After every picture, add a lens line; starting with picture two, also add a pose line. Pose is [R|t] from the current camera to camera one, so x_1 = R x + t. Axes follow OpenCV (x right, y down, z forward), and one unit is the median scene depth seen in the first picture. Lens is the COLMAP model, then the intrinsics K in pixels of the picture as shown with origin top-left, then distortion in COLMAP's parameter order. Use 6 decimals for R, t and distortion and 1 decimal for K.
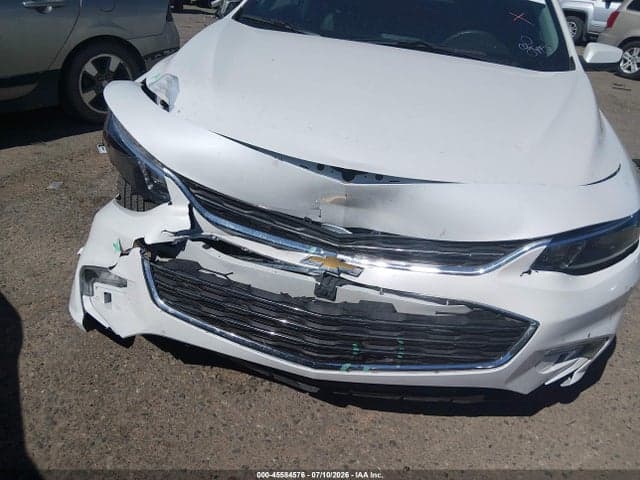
lens RADIAL K [[514.1, 0, 223.7], [0, 514.1, 225.8], [0, 0, 1]] dist [-0.004828, -0.016962]
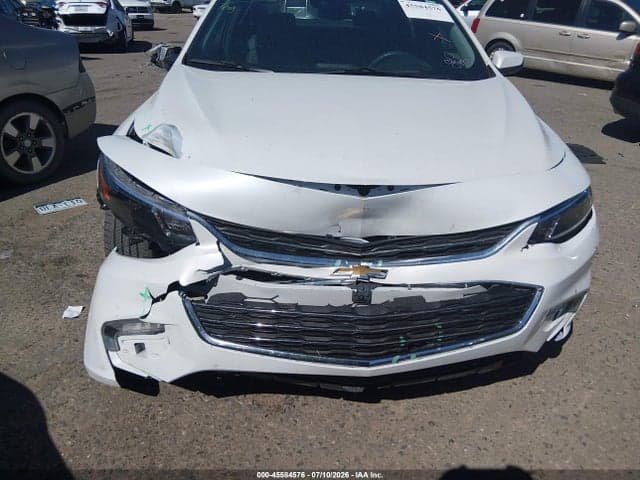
lens RADIAL K [[519.7, 0, 245.1], [0, 519.7, 239.4], [0, 0, 1]] dist [-0.003326, -0.011868]
pose [[0.969230, -0.164985, 0.182683, -0.205956], [0.173073, 0.984478, -0.029140, -0.004586], [-0.175040, 0.059860, 0.982740, -0.058201]]
